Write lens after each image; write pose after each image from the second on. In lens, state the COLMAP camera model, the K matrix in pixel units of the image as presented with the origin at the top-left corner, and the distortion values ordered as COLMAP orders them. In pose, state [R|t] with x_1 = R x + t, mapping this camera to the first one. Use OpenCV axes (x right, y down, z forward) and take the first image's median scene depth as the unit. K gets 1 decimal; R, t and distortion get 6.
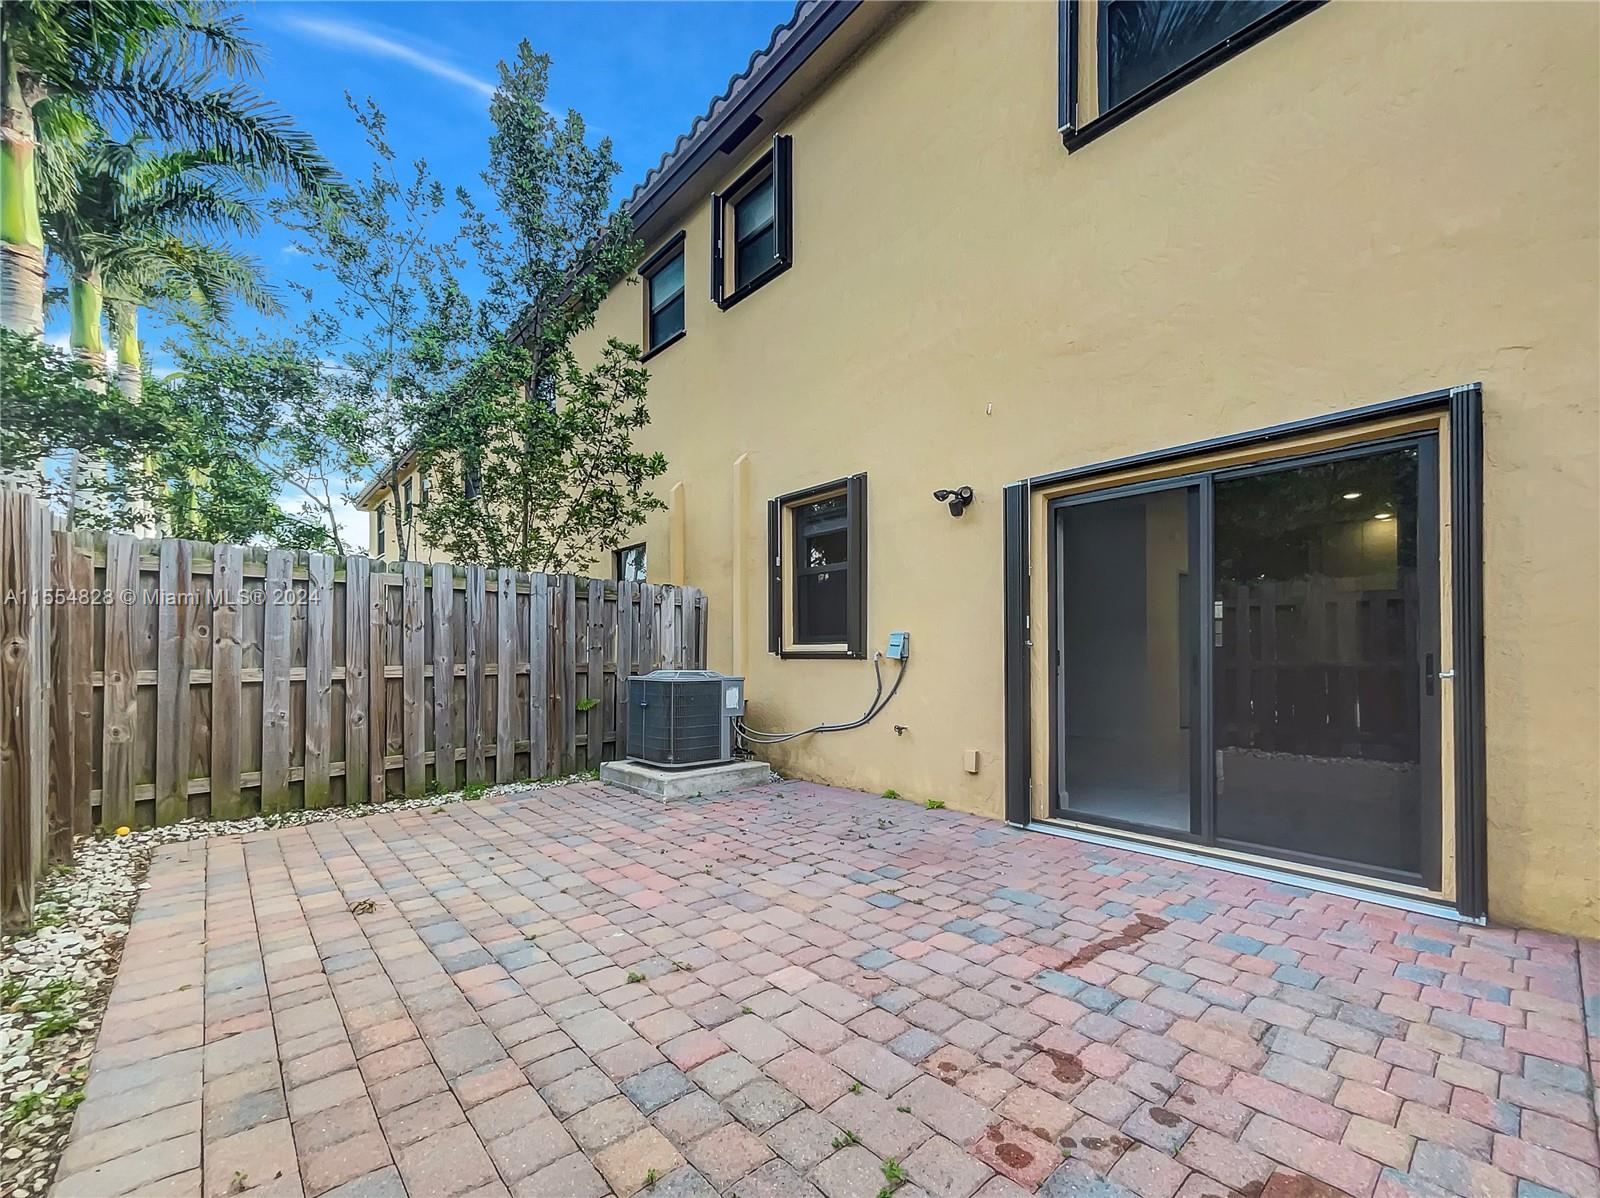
lens RADIAL K [[643.5, 0, 799.3], [0, 643.5, 639.3], [0, 0, 1]] dist [0.000614, 0.000109]
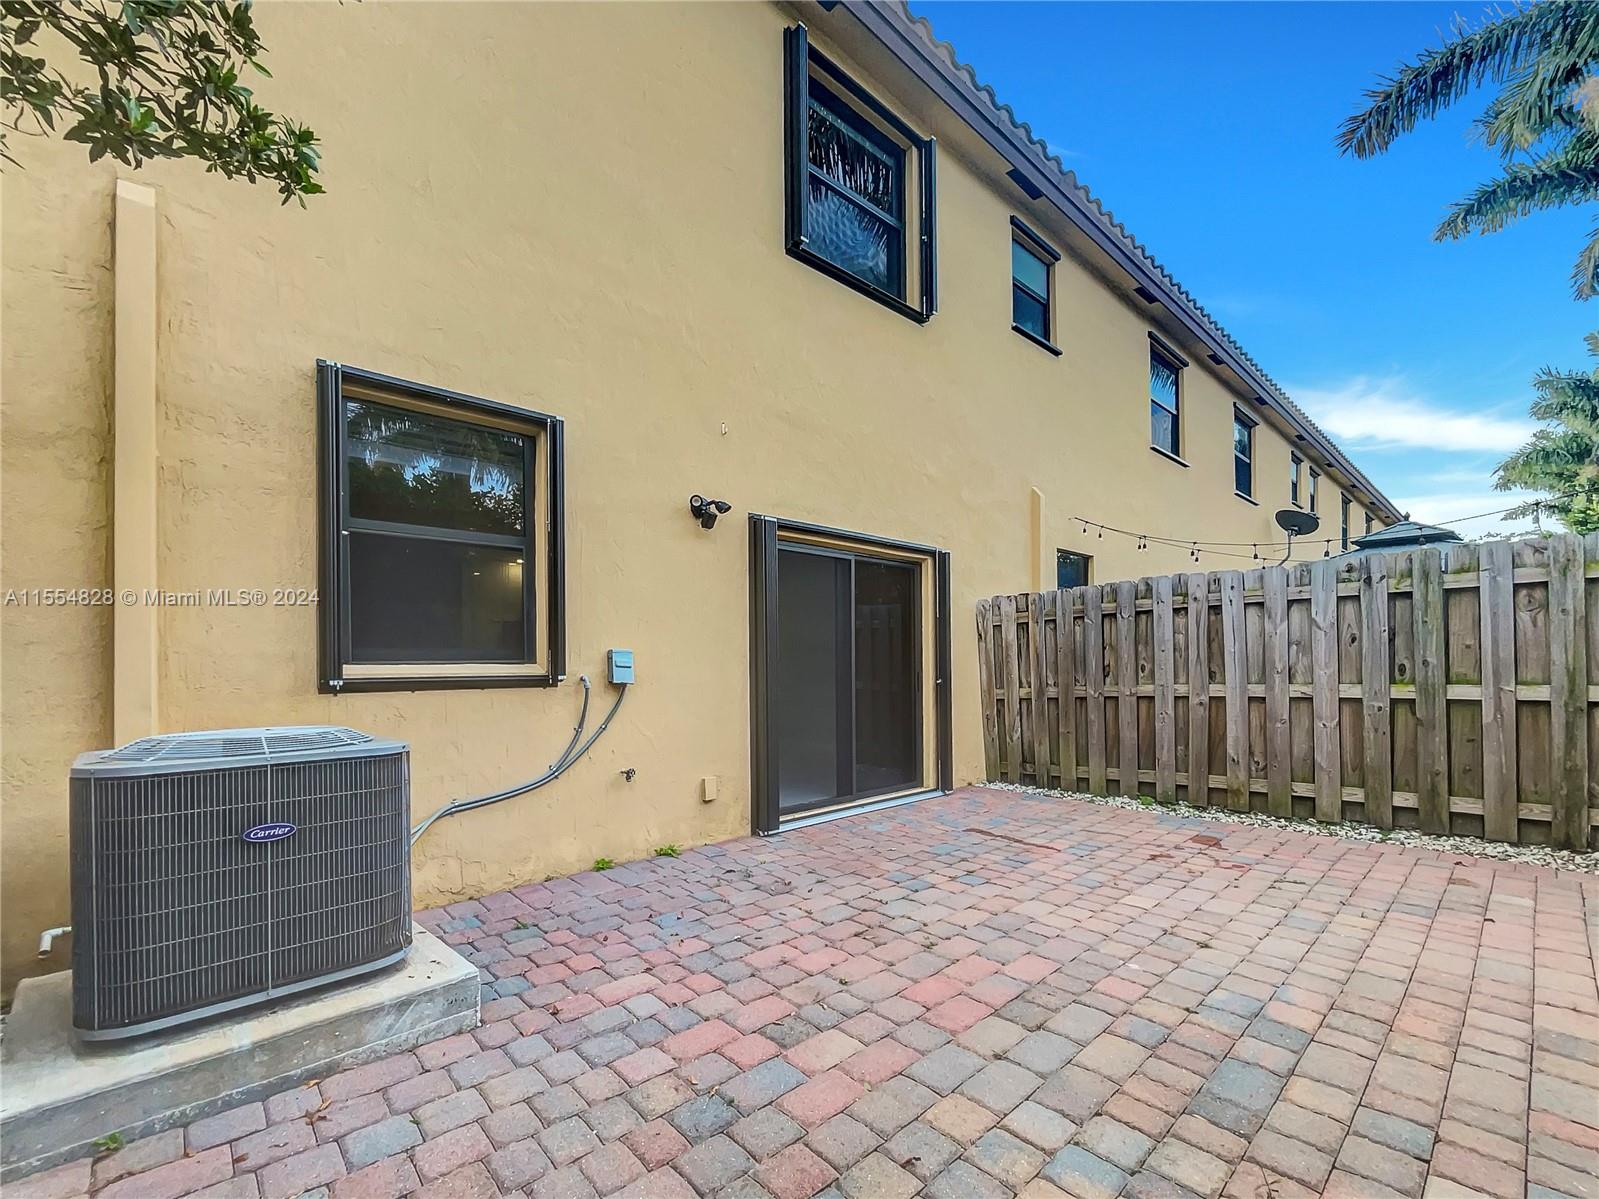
lens RADIAL K [[695.6, 0, 798.4], [0, 695.6, 664.2], [0, 0, 1]] dist [-0.002528, -0.000188]
pose [[-0.009063, 0.007384, 0.999932, -0.990016], [-0.012081, 0.999899, -0.007494, 0.013254], [-0.999886, -0.012148, -0.008973, 1.136609]]
